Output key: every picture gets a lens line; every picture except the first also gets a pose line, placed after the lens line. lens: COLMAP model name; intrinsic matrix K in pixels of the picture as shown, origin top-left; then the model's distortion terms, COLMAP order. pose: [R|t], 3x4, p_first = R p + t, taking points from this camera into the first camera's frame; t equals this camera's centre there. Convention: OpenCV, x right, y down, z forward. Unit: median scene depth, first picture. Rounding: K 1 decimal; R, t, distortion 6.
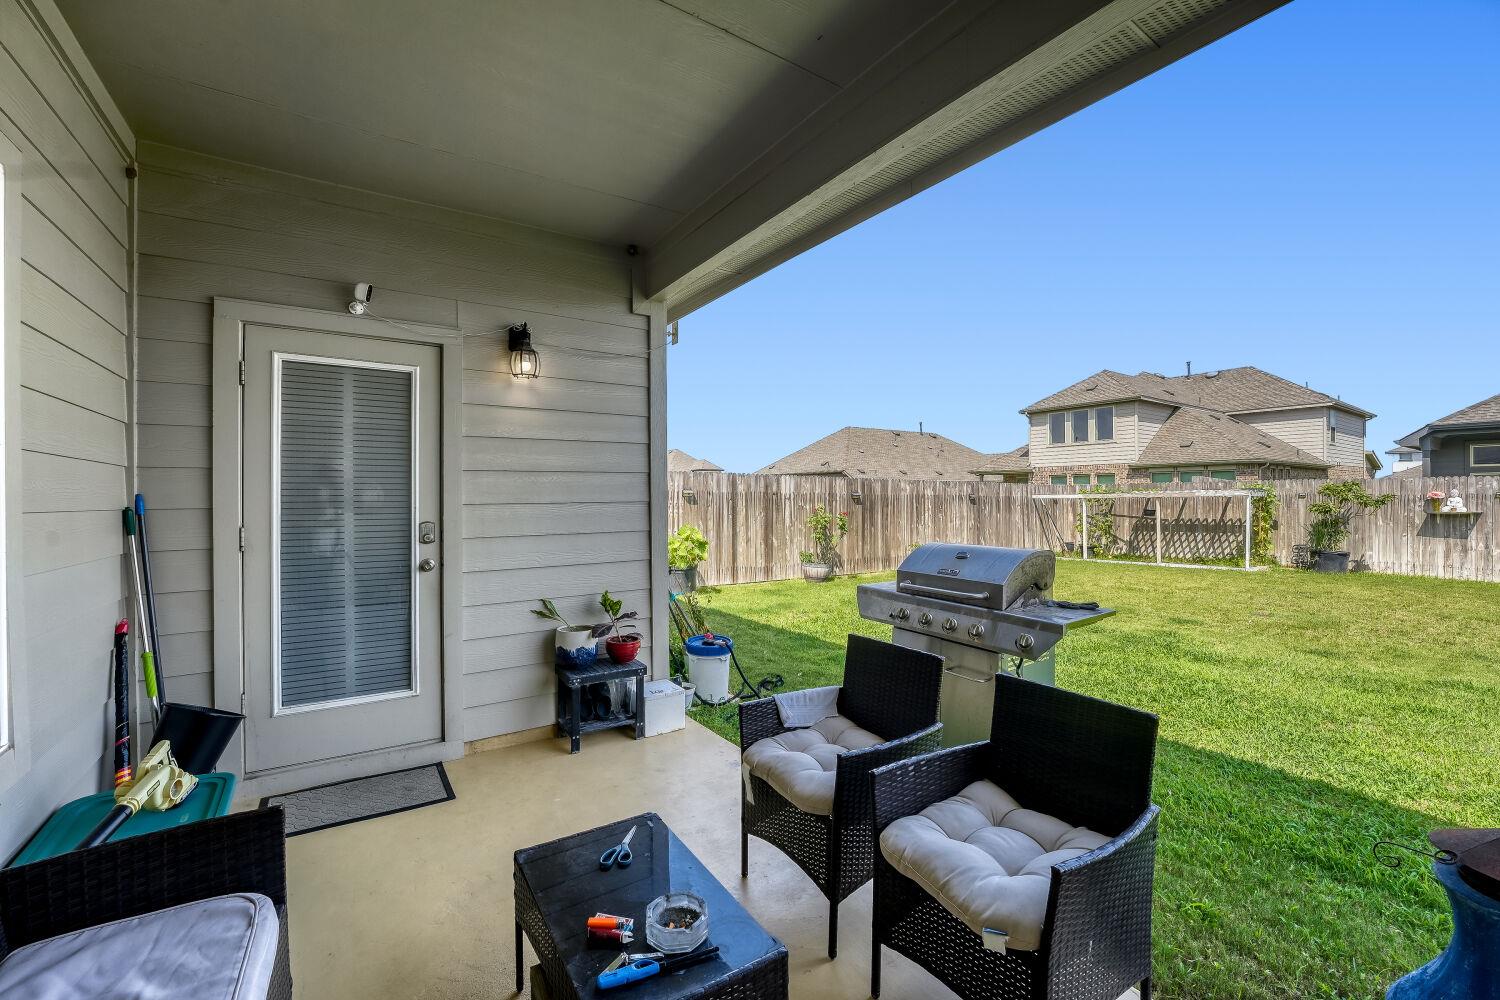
lens RADIAL K [[599.3, 0, 752.5], [0, 599.3, 487.3], [0, 0, 1]] dist [-0.000308, 0.000273]
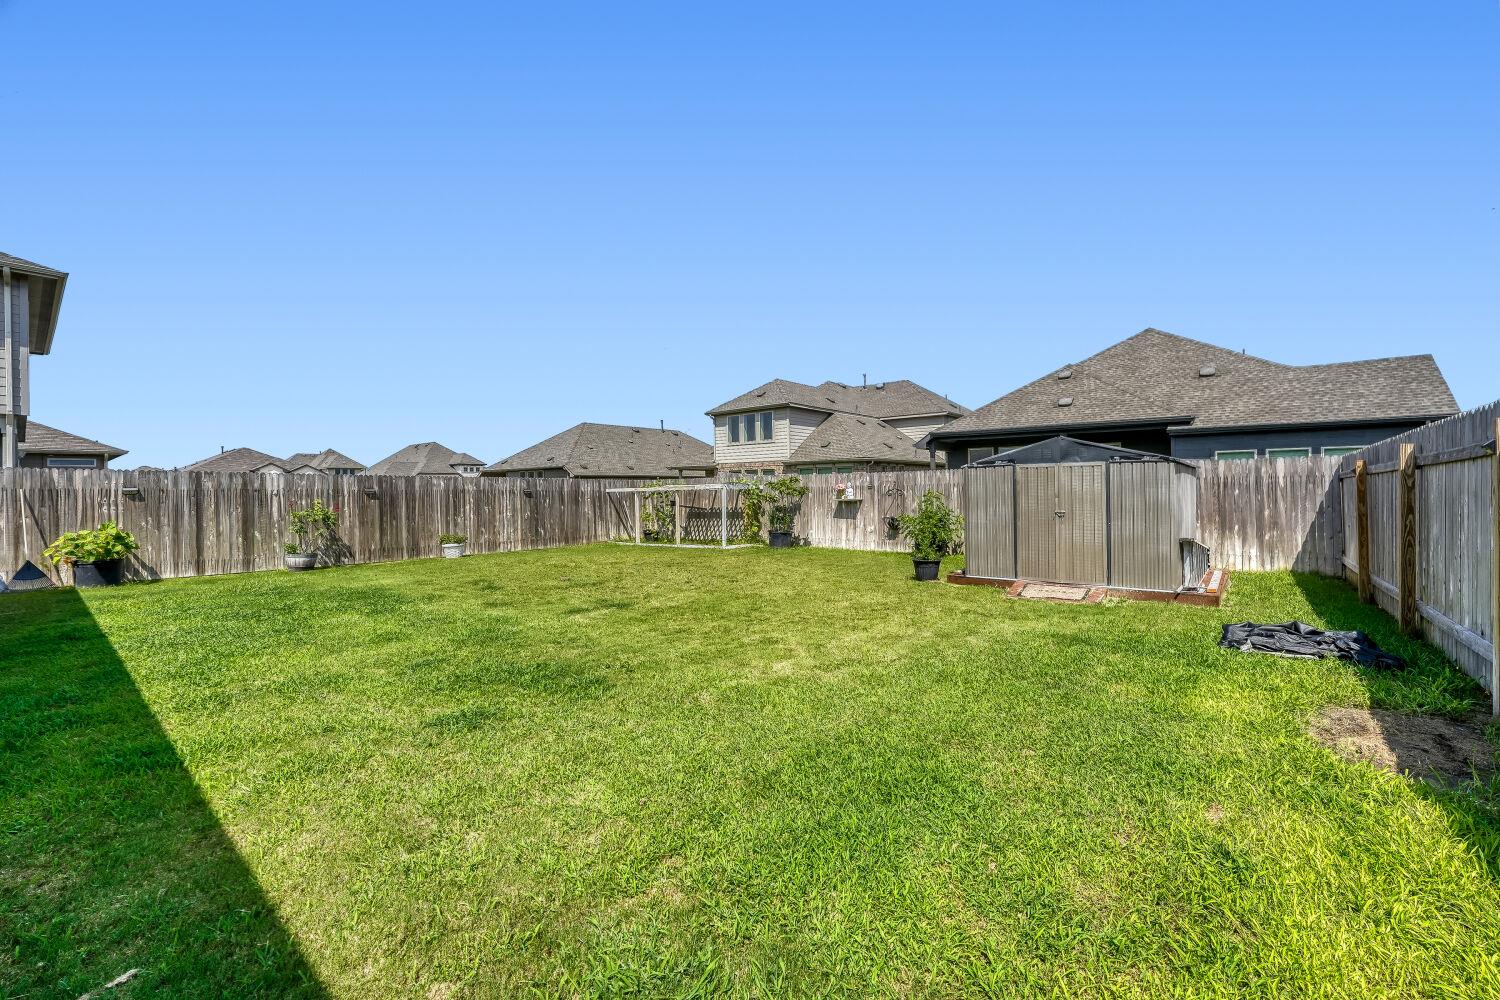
lens RADIAL K [[599.3, 0, 752.5], [0, 599.3, 487.3], [0, 0, 1]] dist [-0.000308, 0.000273]
pose [[0.969212, -0.007568, 0.246113, 0.524500], [0.005103, 0.999930, 0.010648, -0.001181], [-0.246176, -0.009065, 0.969183, -0.207119]]
